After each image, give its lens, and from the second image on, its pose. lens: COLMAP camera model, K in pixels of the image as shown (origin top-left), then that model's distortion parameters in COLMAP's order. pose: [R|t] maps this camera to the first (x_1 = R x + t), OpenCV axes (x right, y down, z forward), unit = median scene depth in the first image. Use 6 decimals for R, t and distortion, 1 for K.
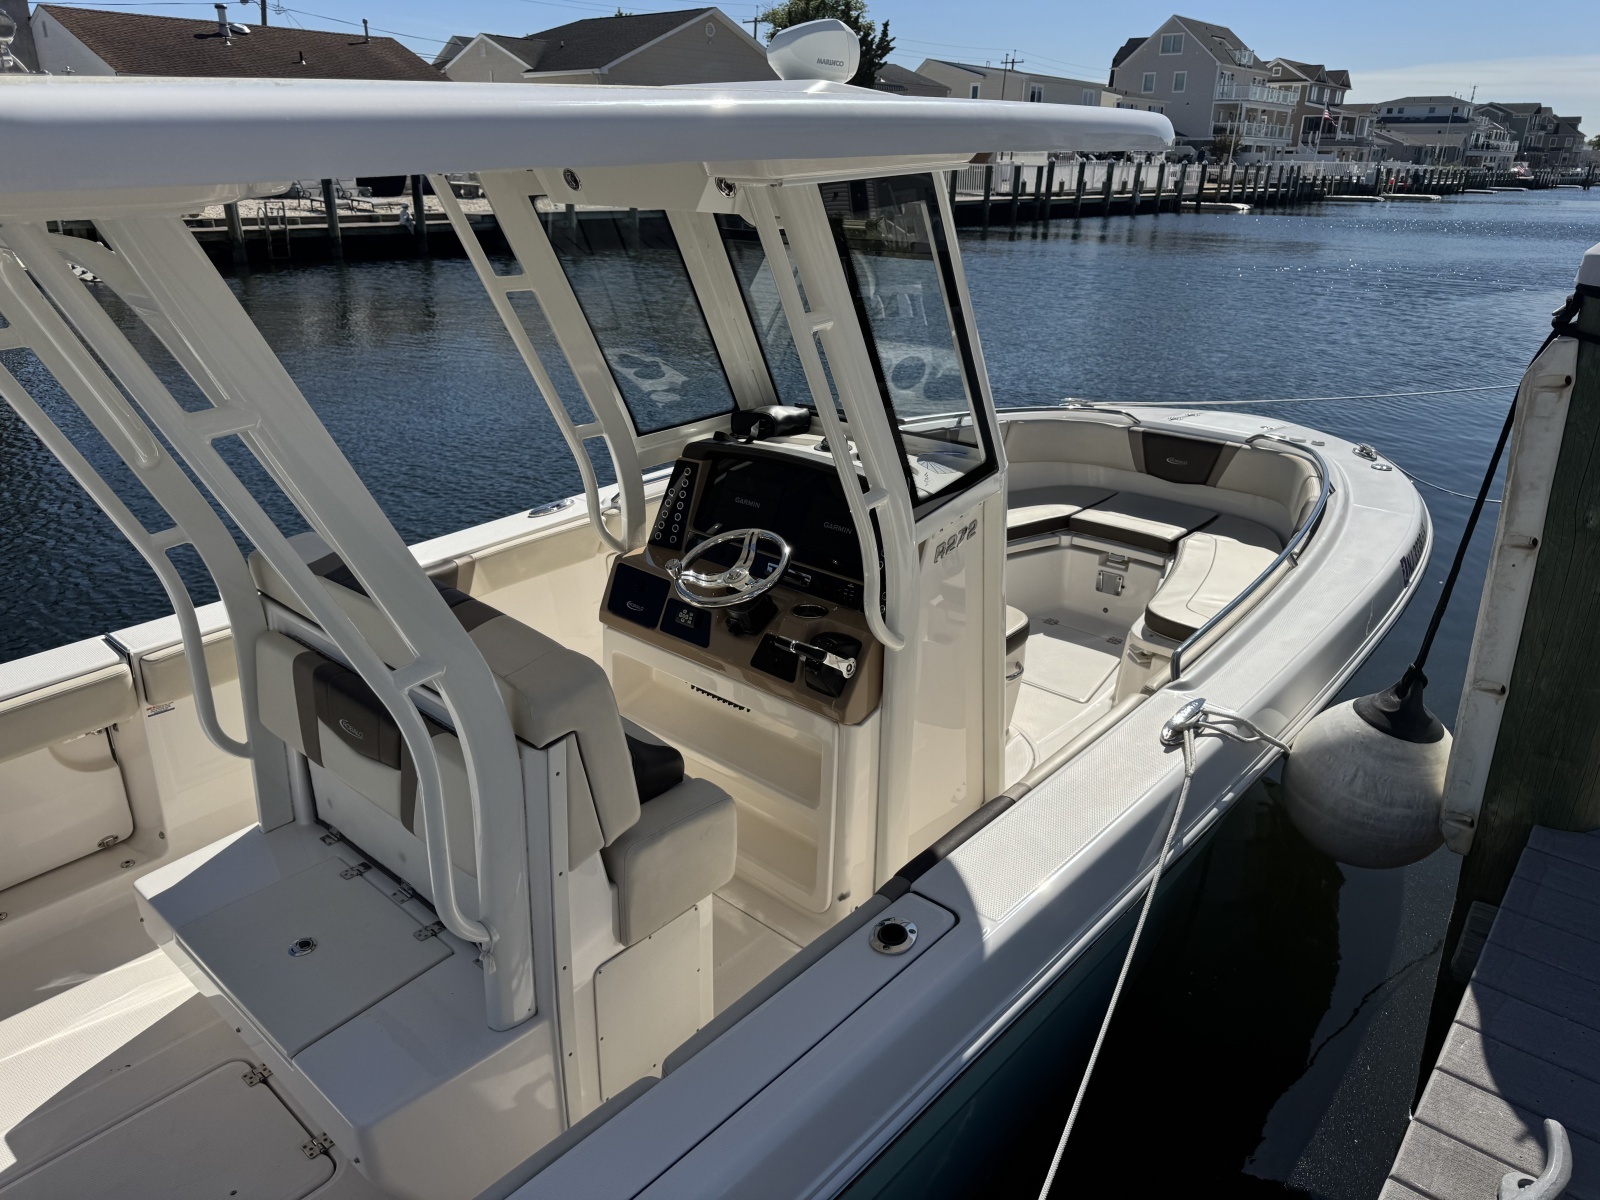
lens RADIAL K [[1129.6, 0, 791.8], [0, 1129.6, 613.9], [0, 0, 1]] dist [0.023806, -0.027874]
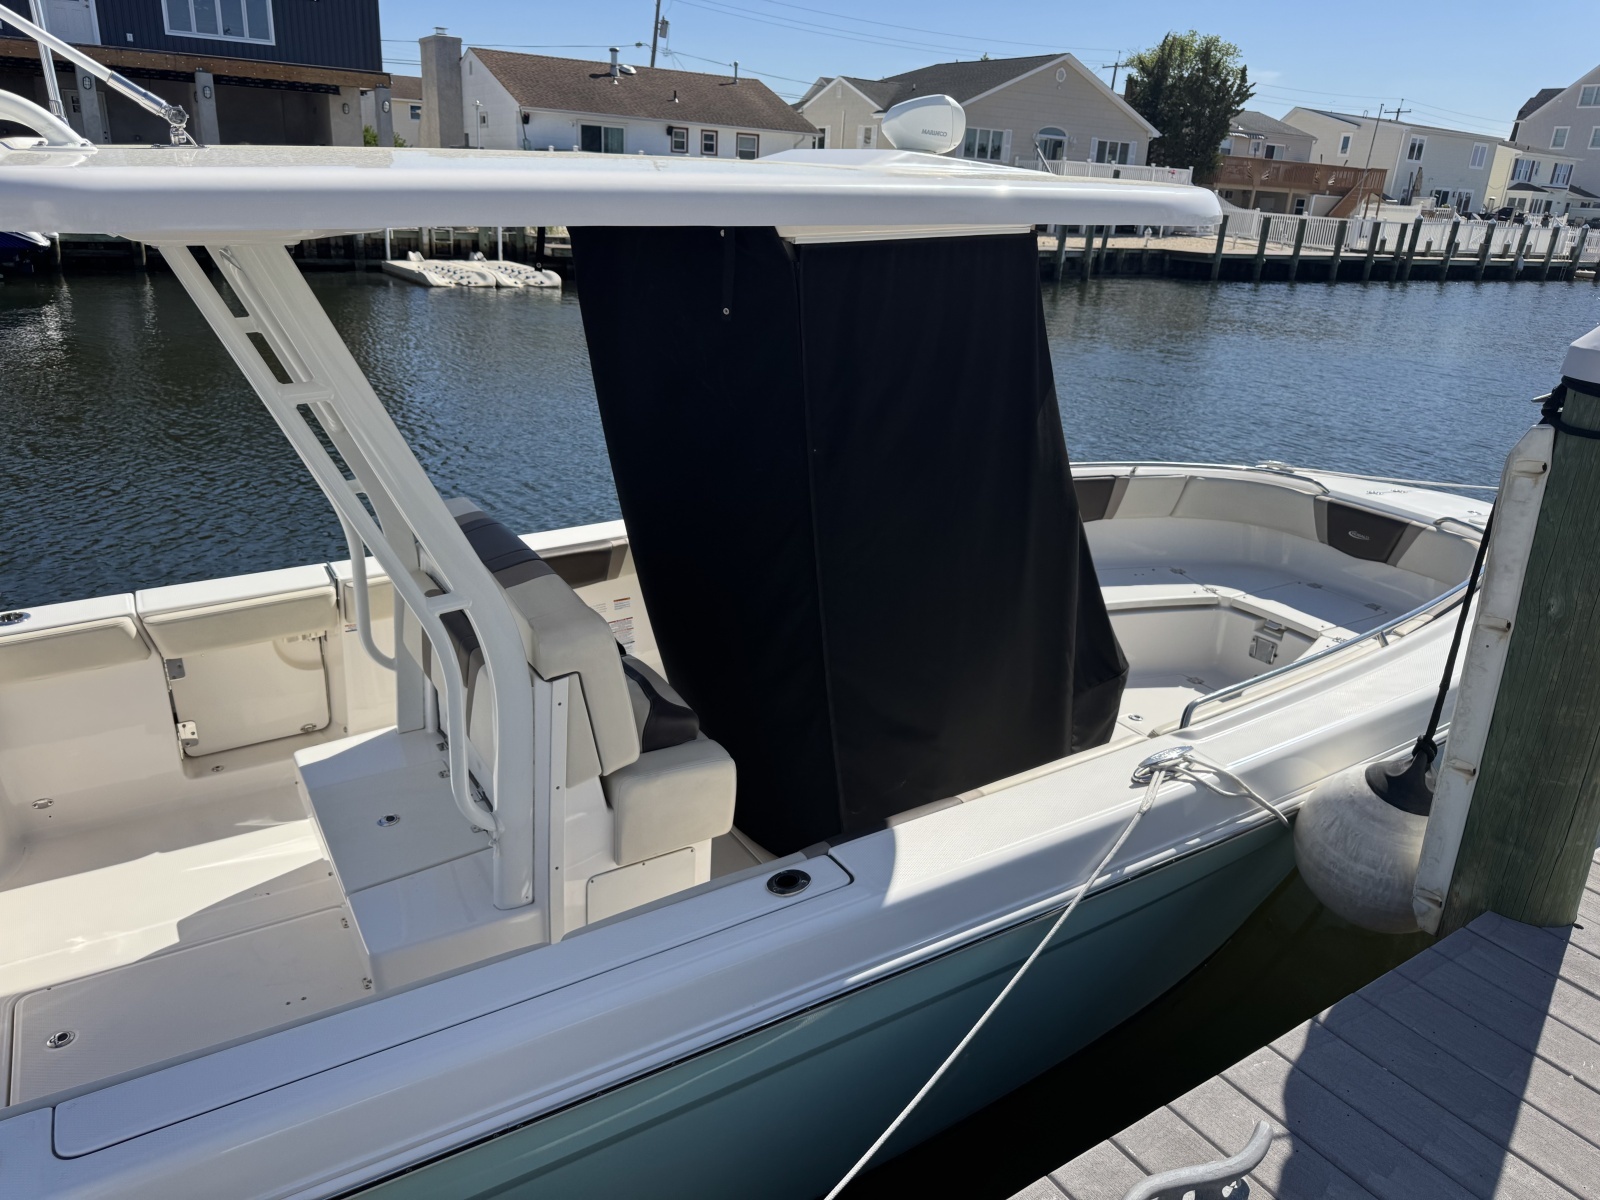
lens RADIAL K [[1129.6, 0, 788.3], [0, 1129.6, 602.5], [0, 0, 1]] dist [0.023806, -0.027874]
pose [[0.957712, 0.131395, -0.255974, 0.022960], [-0.140999, 0.989819, -0.019451, 0.001502], [0.250812, 0.054721, 0.966488, -0.009050]]
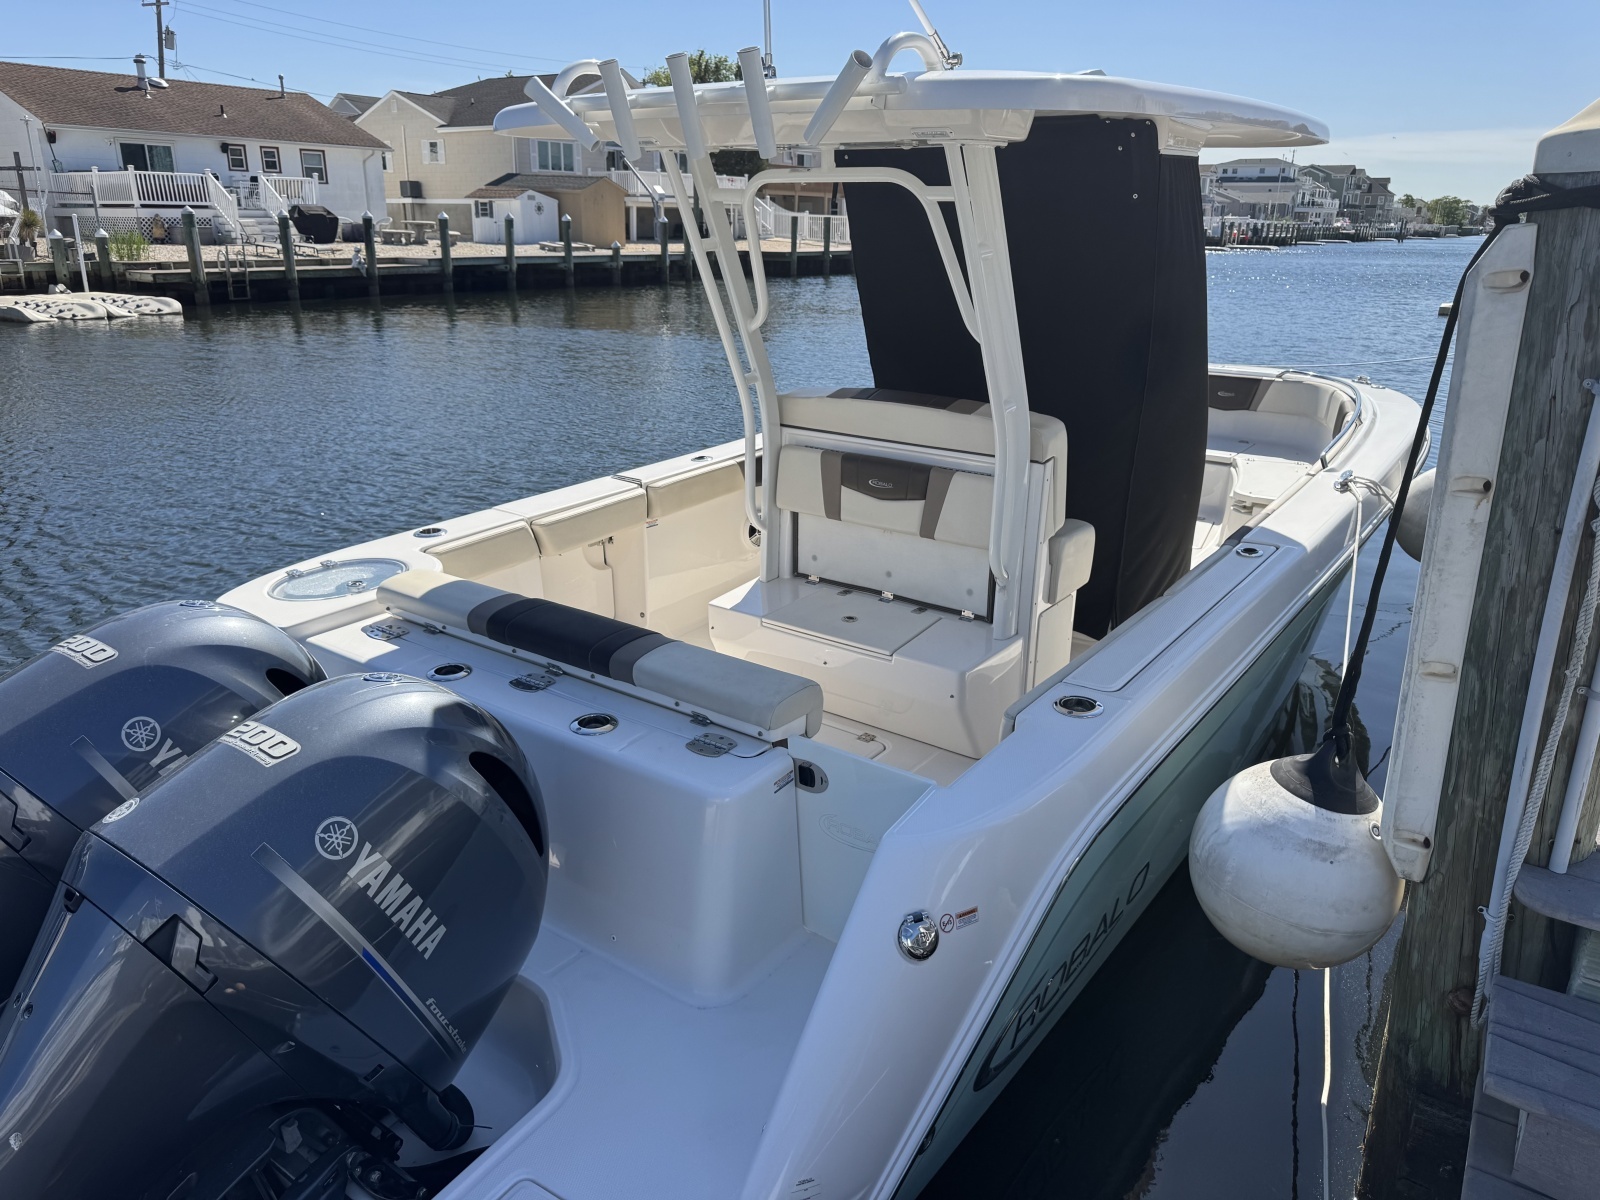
lens RADIAL K [[1129.6, 0, 791.8], [0, 1129.6, 602.8], [0, 0, 1]] dist [0.023806, -0.027874]
pose [[0.993835, -0.035159, 0.105144, -0.058165], [0.040703, 0.997866, -0.051059, 0.029559], [-0.103124, 0.055024, 0.993145, -0.051527]]
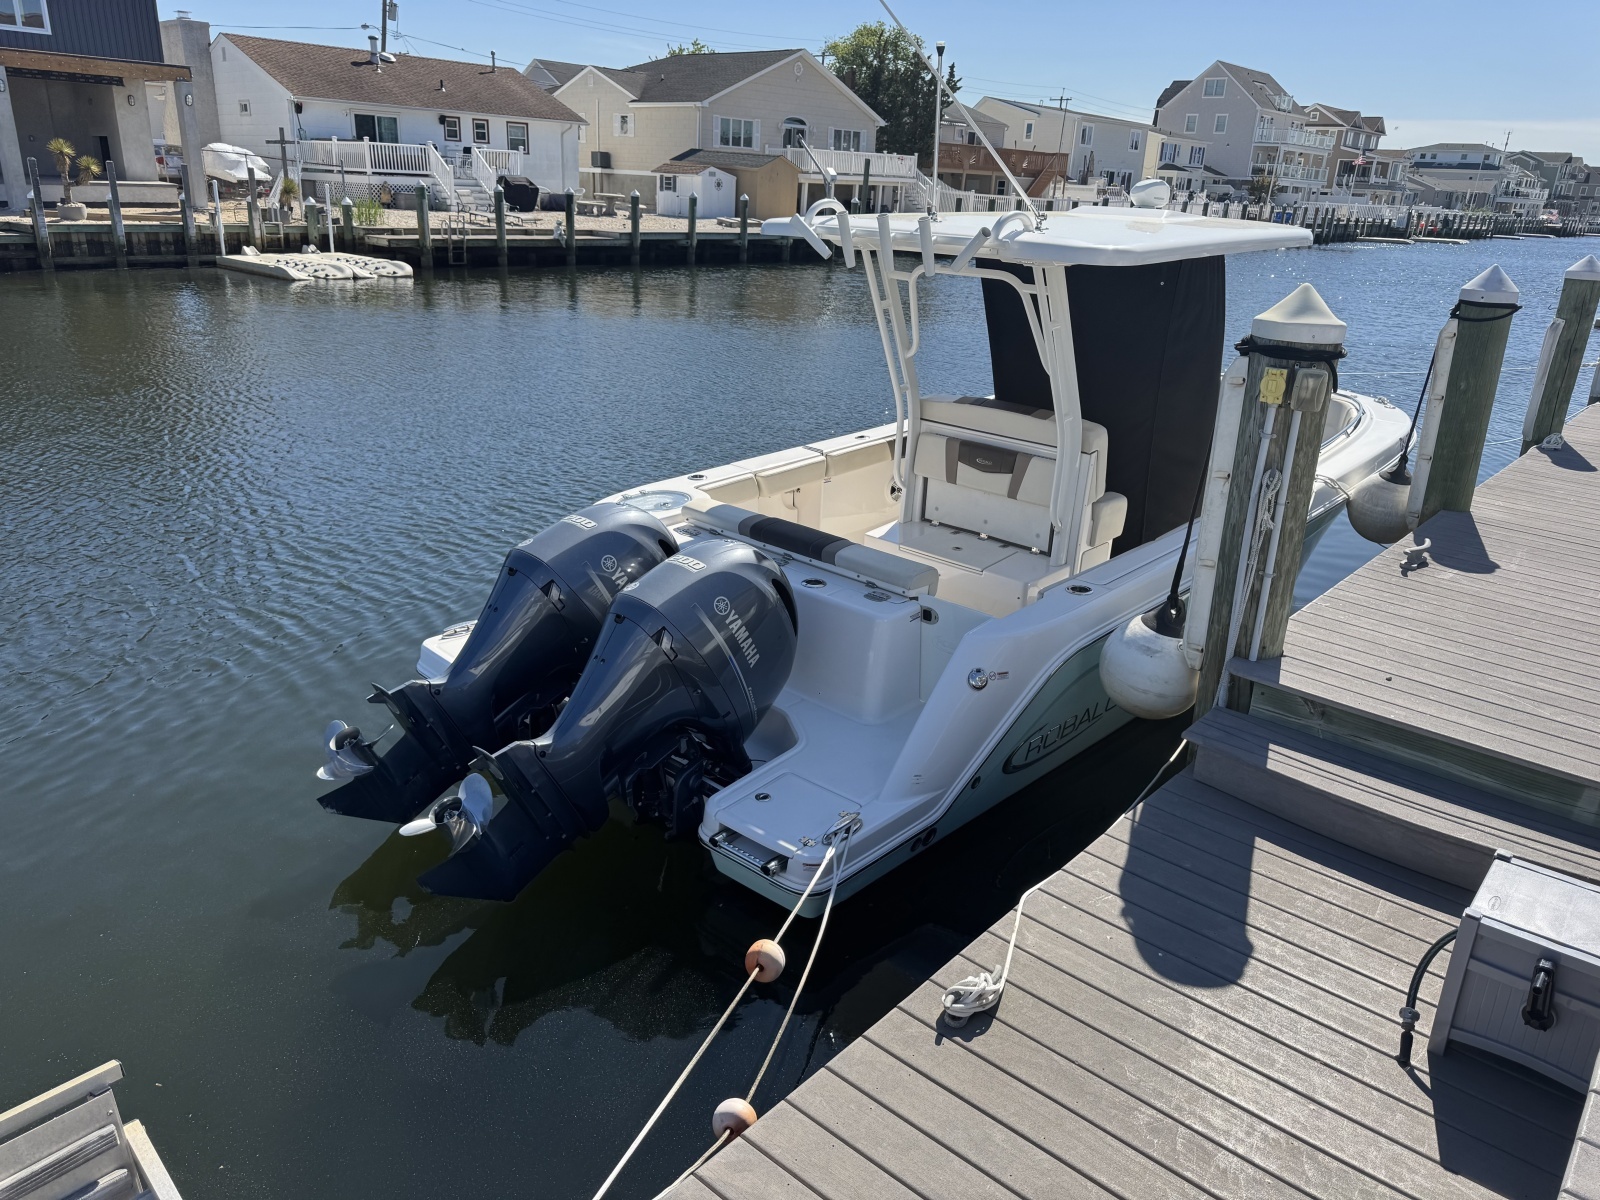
lens RADIAL K [[1129.6, 0, 792.0], [0, 1129.6, 610.0], [0, 0, 1]] dist [0.023806, -0.027874]
pose [[0.999141, 0.039013, -0.014005, -0.064280], [-0.039265, 0.999063, -0.018203, 0.041848], [0.013282, 0.018737, 0.999736, -0.129755]]
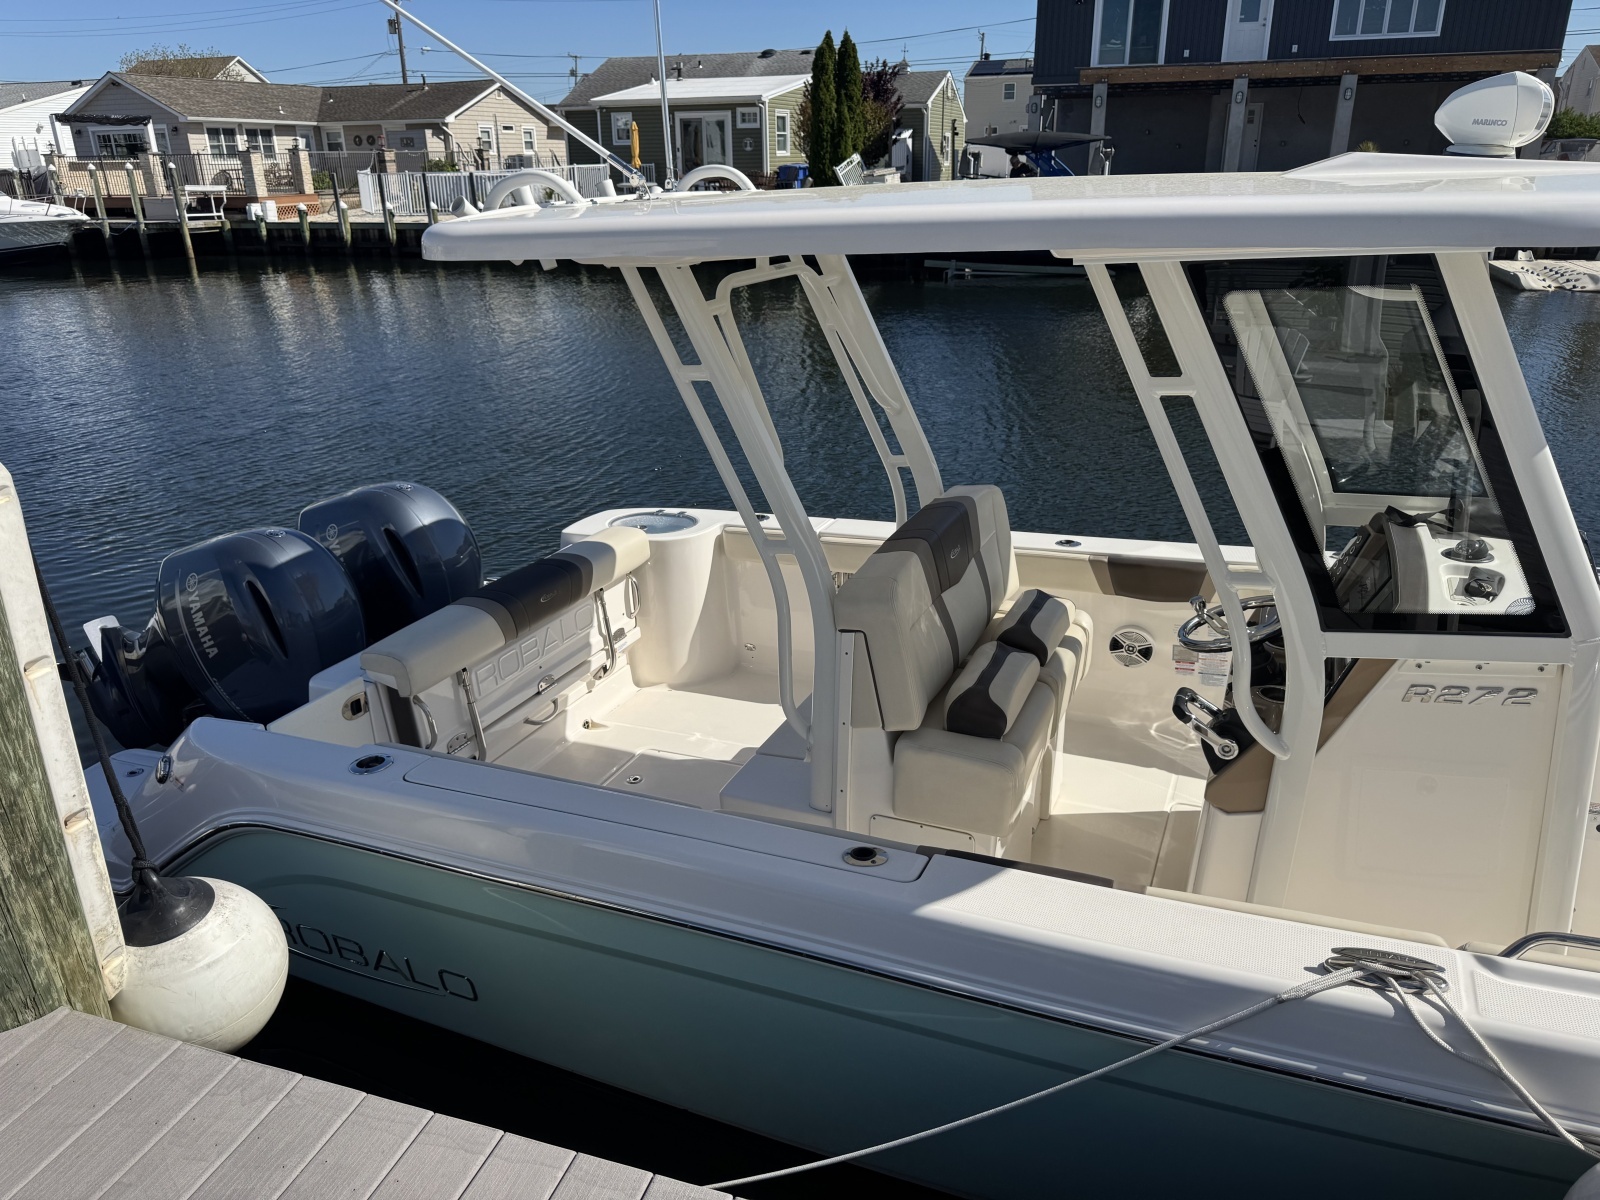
lens RADIAL K [[1134.7, 0, 774.6], [0, 1134.7, 598.3], [0, 0, 1]] dist [0.013857, -0.019923]
pose [[0.319244, 0.326736, -0.889566, 0.071851], [-0.334982, 0.916992, 0.216593, -0.014403], [0.886493, 0.228843, 0.402195, 0.022408]]
